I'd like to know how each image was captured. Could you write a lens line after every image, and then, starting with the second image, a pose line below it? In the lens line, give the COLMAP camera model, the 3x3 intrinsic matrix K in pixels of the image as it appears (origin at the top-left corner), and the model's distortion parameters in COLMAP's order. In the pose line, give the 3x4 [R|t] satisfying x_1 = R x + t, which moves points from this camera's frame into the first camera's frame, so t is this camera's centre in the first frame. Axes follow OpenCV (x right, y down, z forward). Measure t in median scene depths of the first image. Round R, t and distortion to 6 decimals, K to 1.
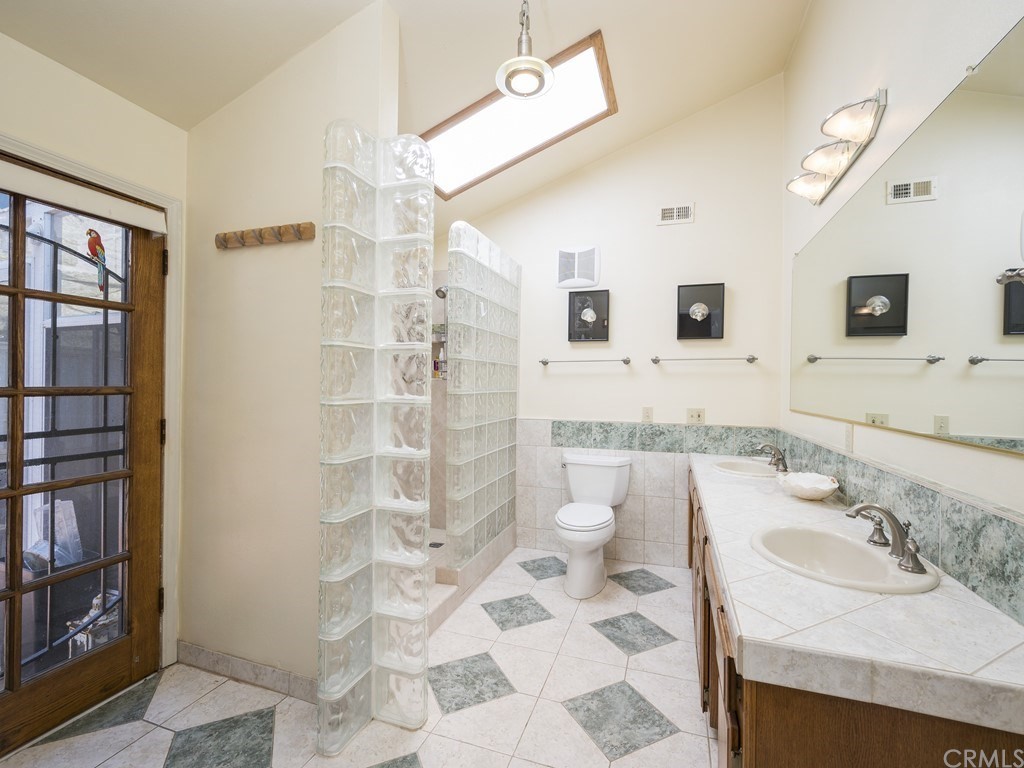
lens RADIAL K [[458.9, 0, 512.2], [0, 458.9, 384.0], [0, 0, 1]] dist [0.001328, -0.000241]
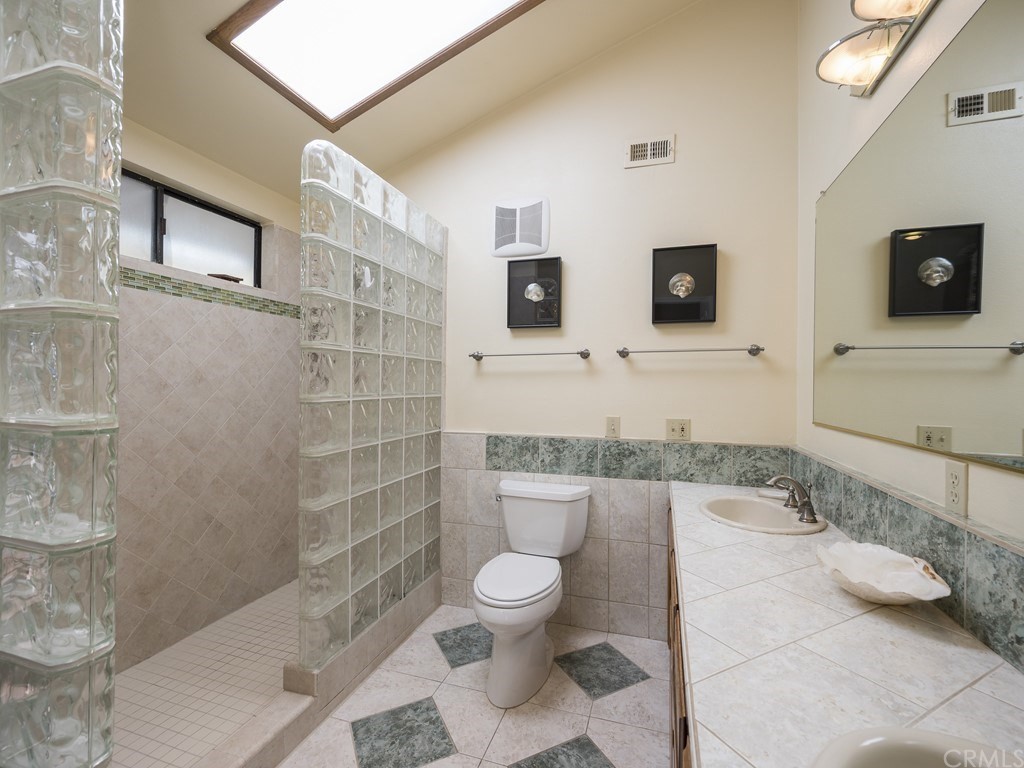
lens RADIAL K [[458.9, 0, 512.8], [0, 458.9, 383.9], [0, 0, 1]] dist [0.001328, -0.000241]
pose [[0.999801, -0.002874, 0.019765, 0.127674], [0.002937, 0.999991, -0.003181, -0.000689], [-0.019755, 0.003239, 0.999800, 0.287147]]
